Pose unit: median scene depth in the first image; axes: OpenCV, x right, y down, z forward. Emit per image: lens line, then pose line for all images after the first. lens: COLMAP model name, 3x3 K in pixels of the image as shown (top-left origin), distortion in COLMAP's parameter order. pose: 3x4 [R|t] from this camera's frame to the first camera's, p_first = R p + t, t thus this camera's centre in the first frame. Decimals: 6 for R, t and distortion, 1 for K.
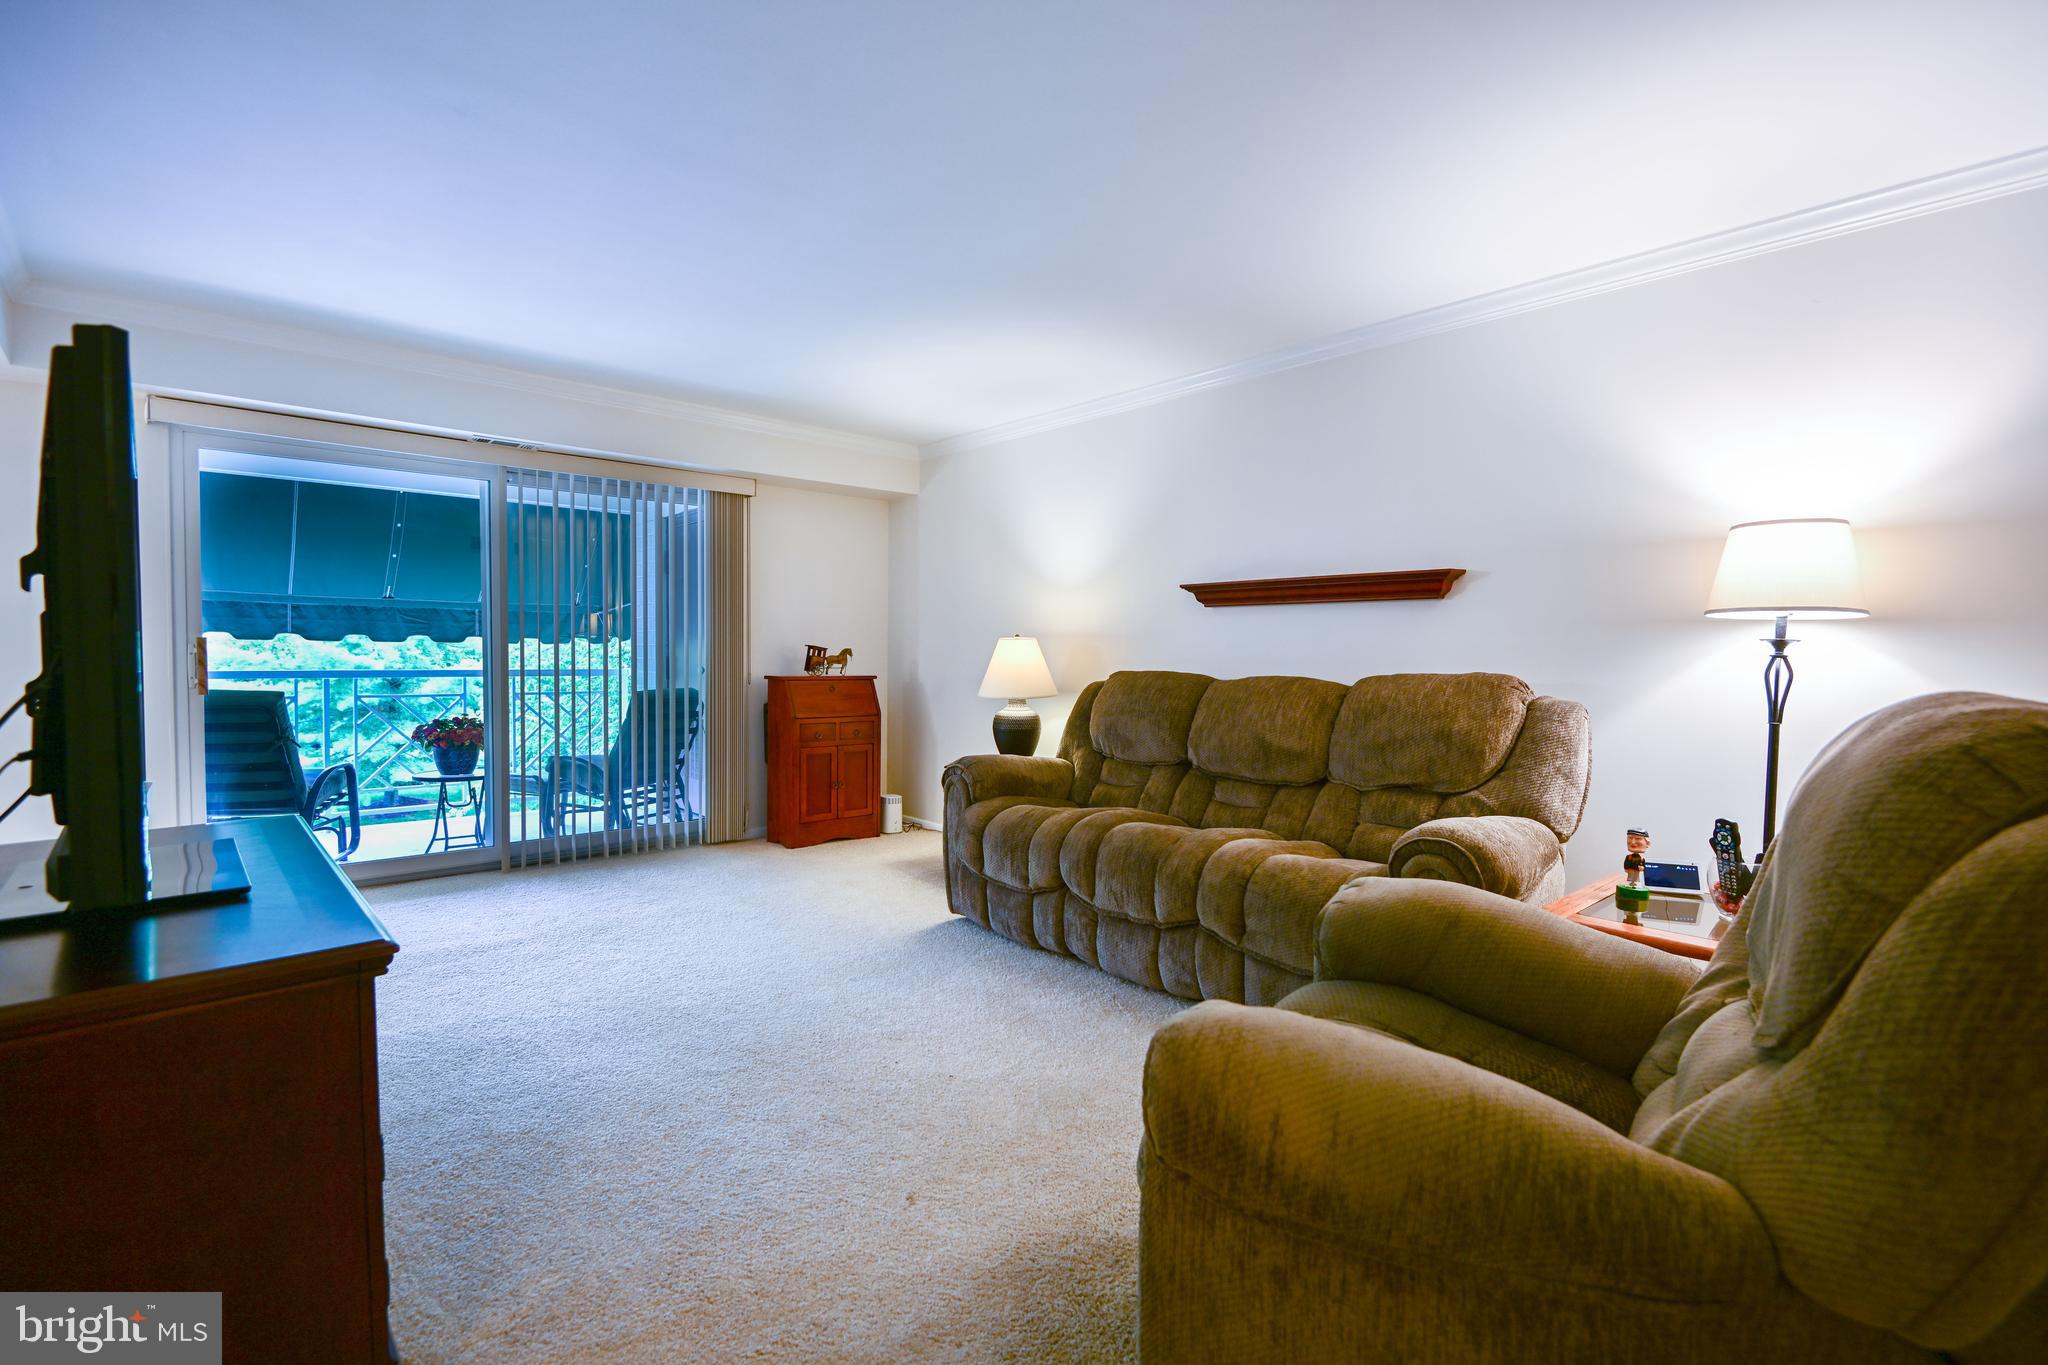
lens RADIAL K [[951.8, 0, 1018.8], [0, 951.8, 675.0], [0, 0, 1]] dist [-0.007438, -0.000468]
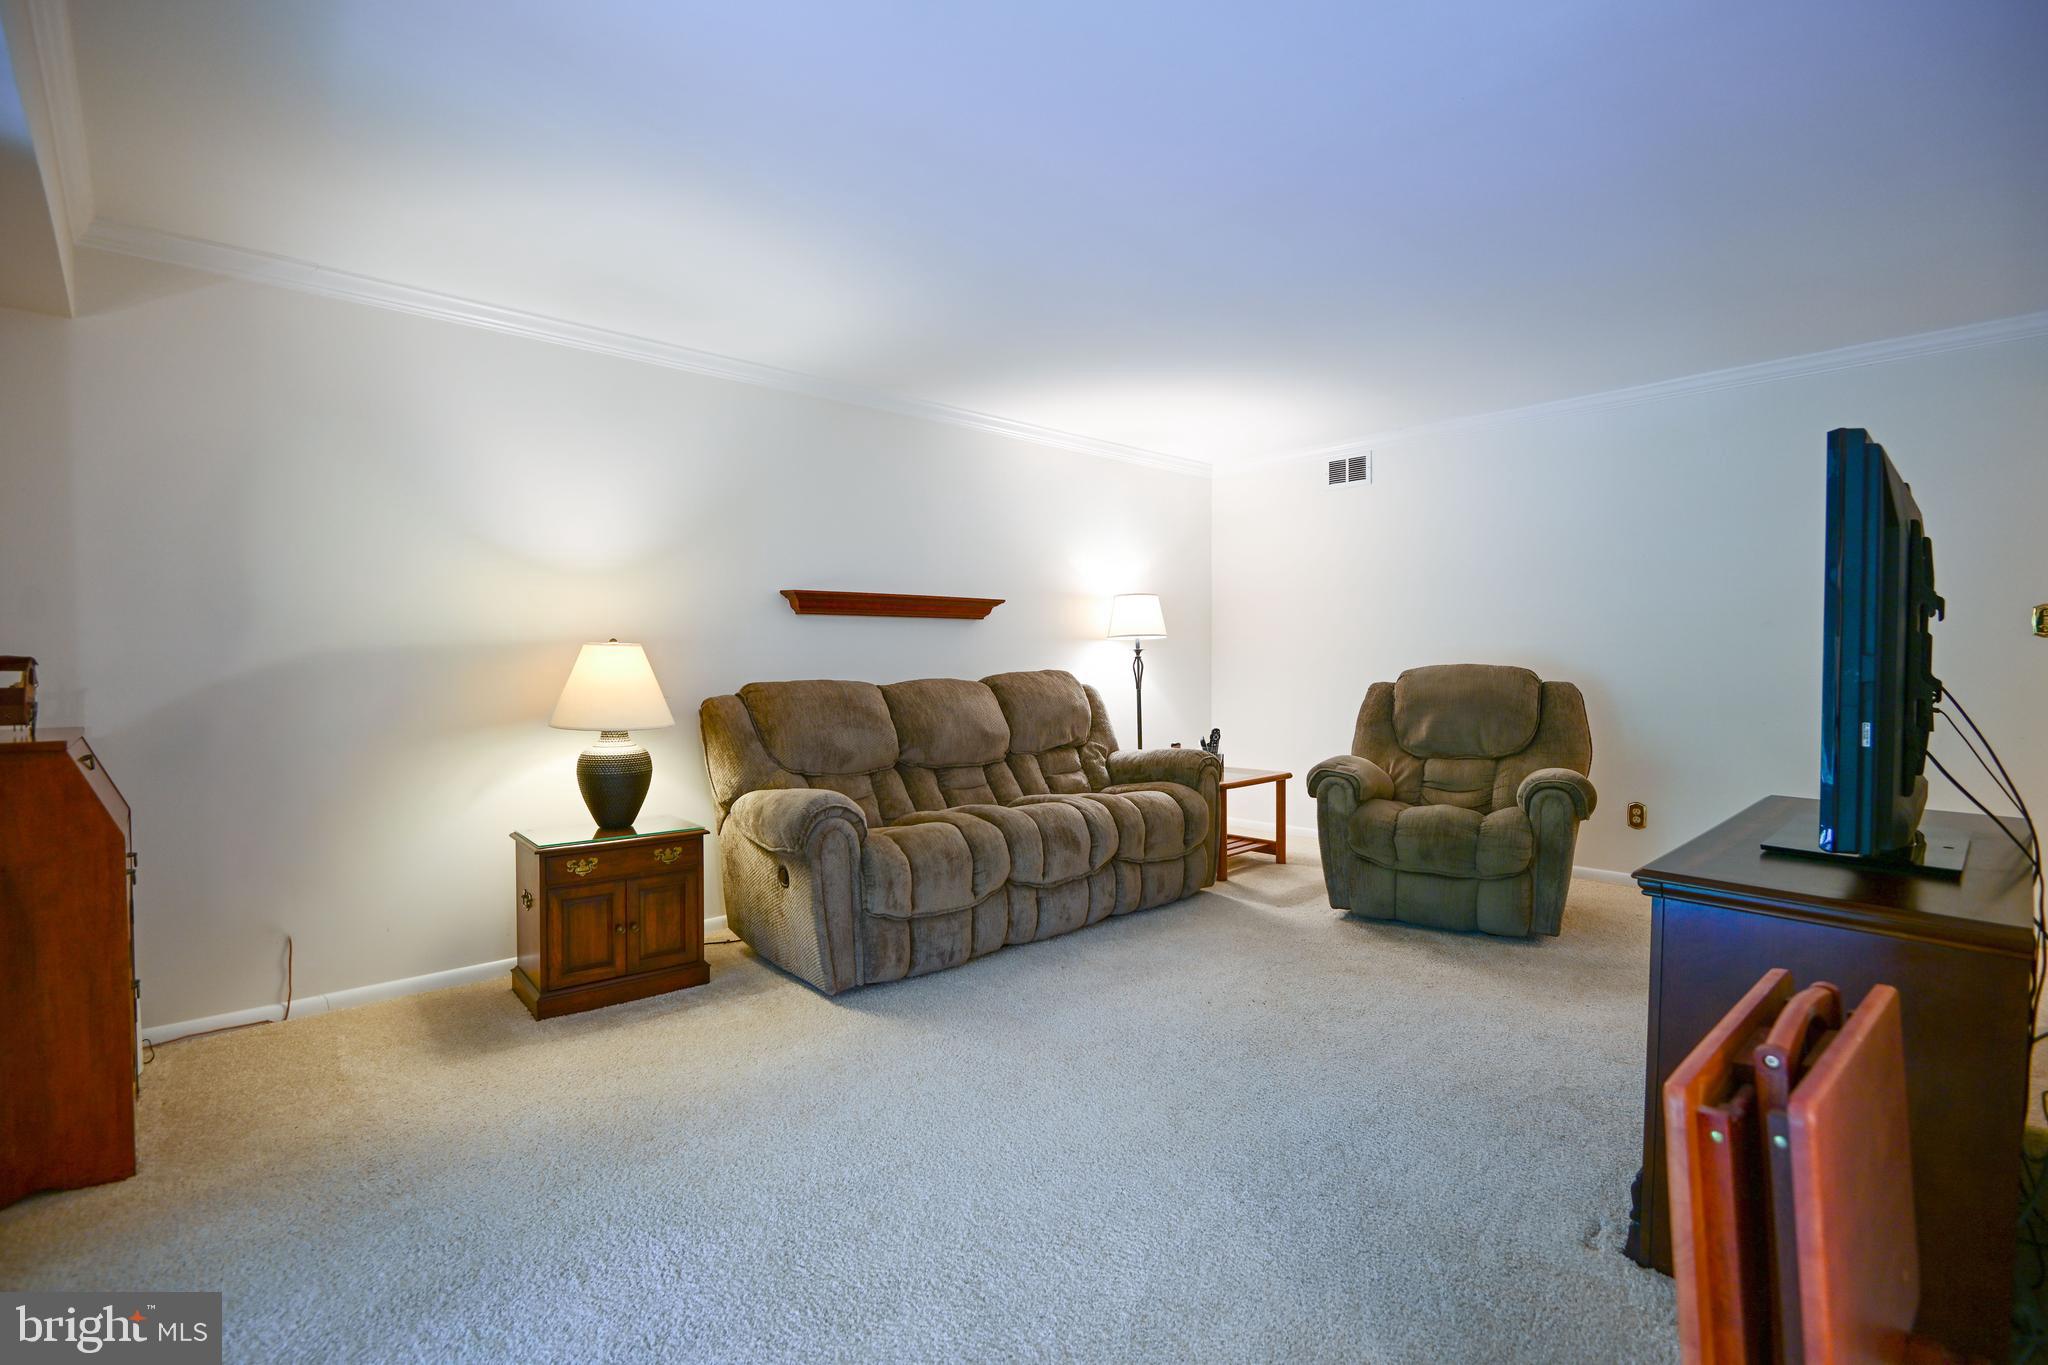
lens RADIAL K [[951.8, 0, 1018.8], [0, 951.8, 675.0], [0, 0, 1]] dist [-0.007438, -0.000468]
pose [[-0.022430, -0.028010, 0.999356, -0.930145], [0.030874, 0.999111, 0.028697, -0.035594], [-0.999272, 0.031498, -0.021545, 0.929141]]
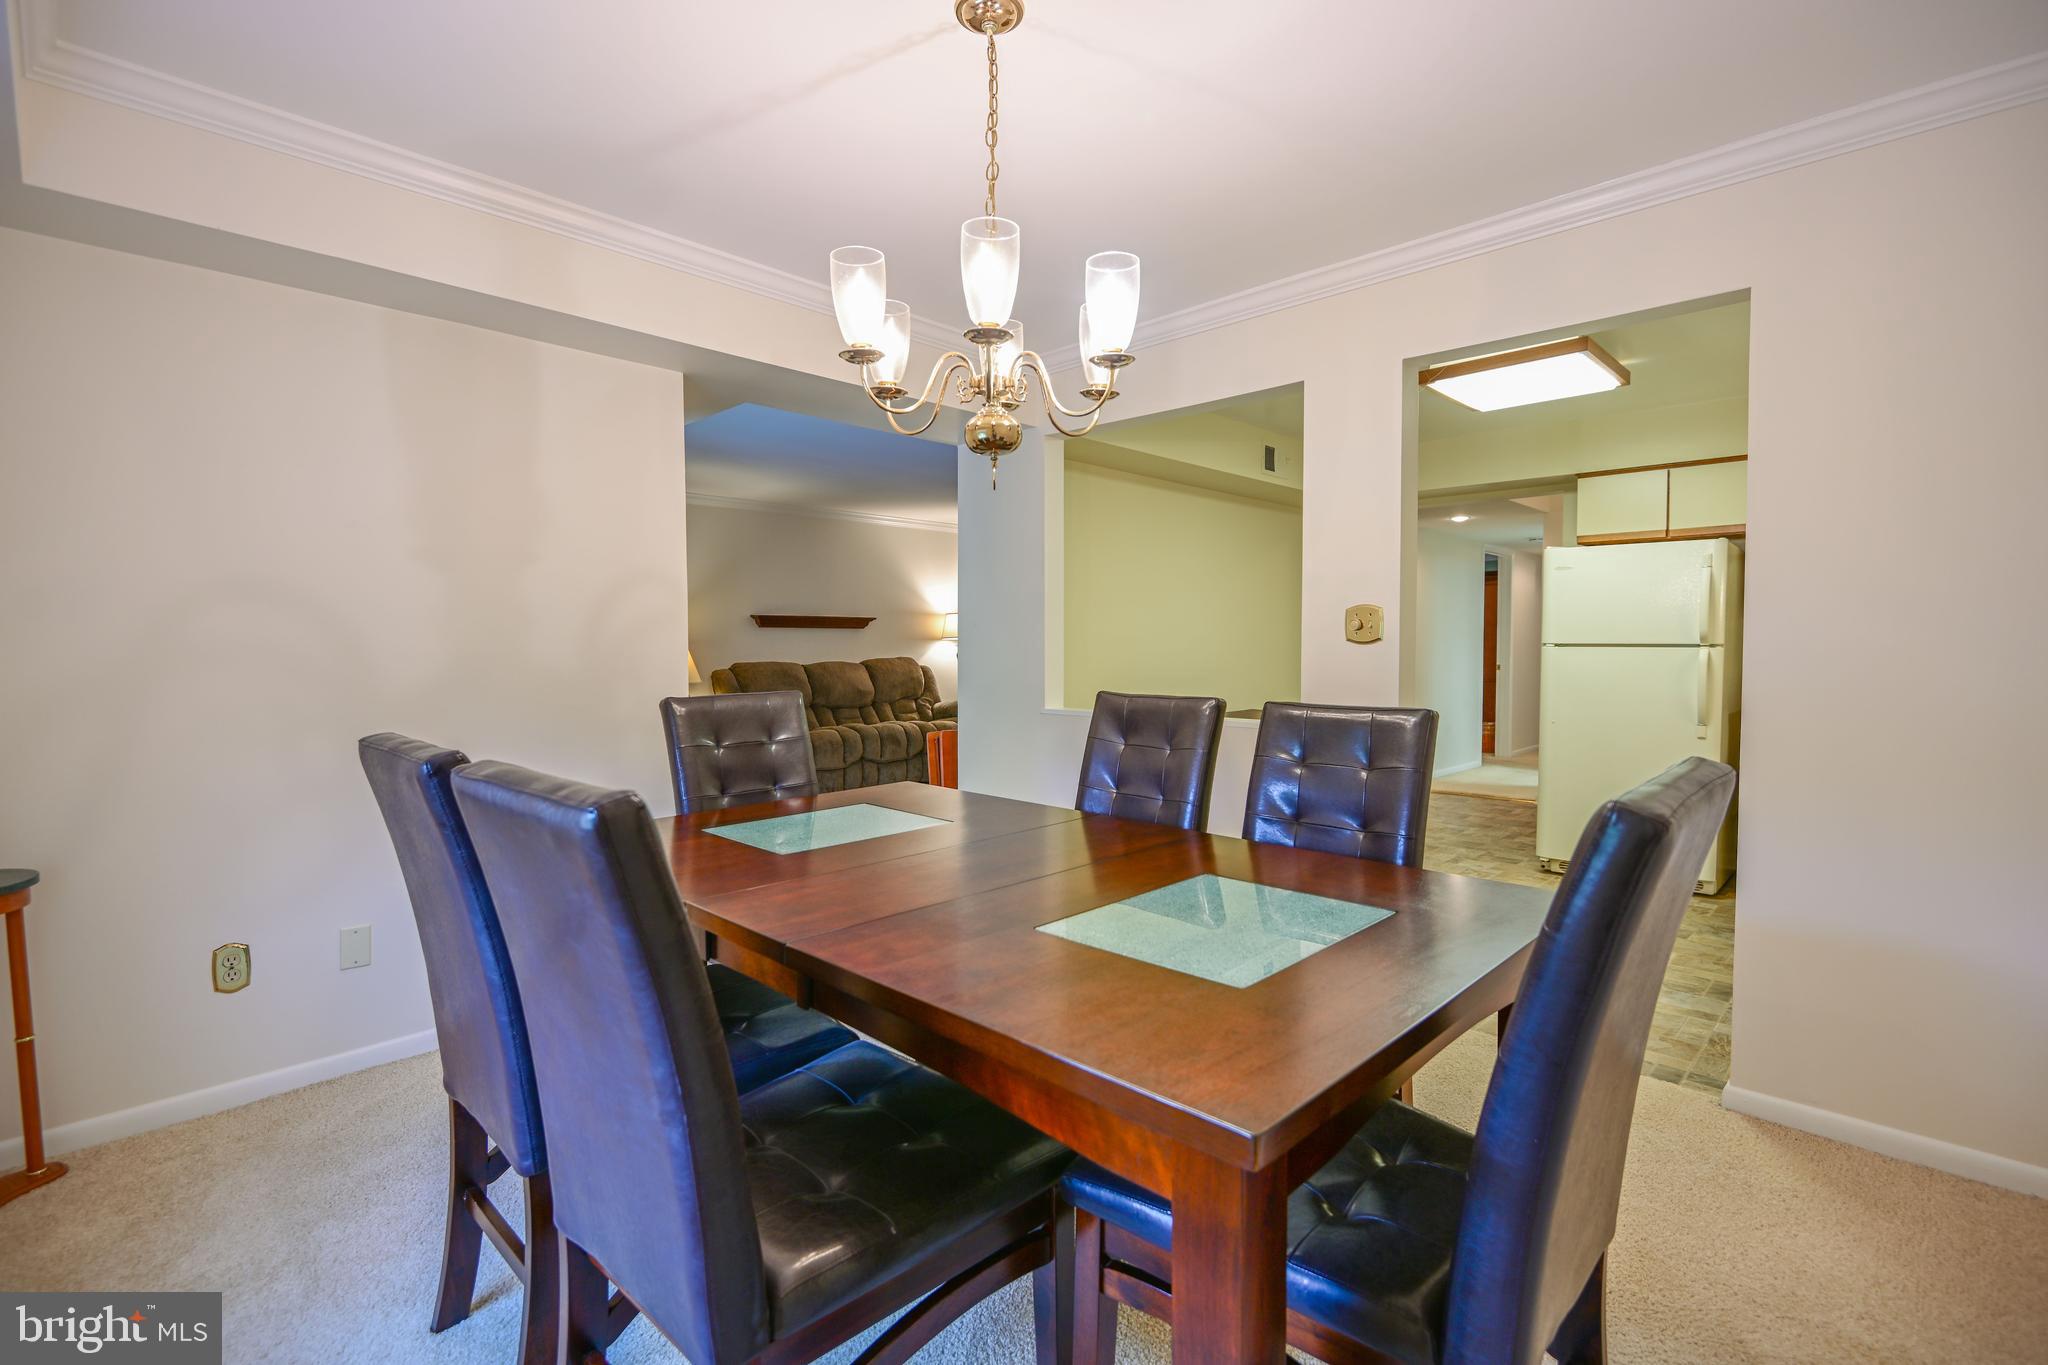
lens RADIAL K [[951.8, 0, 1018.8], [0, 951.8, 675.0], [0, 0, 1]] dist [-0.007438, -0.000468]
pose [[-0.063168, -0.037540, 0.997297, -2.008853], [0.028704, 0.998811, 0.039415, -0.044071], [-0.997590, 0.031116, -0.062015, 0.711287]]
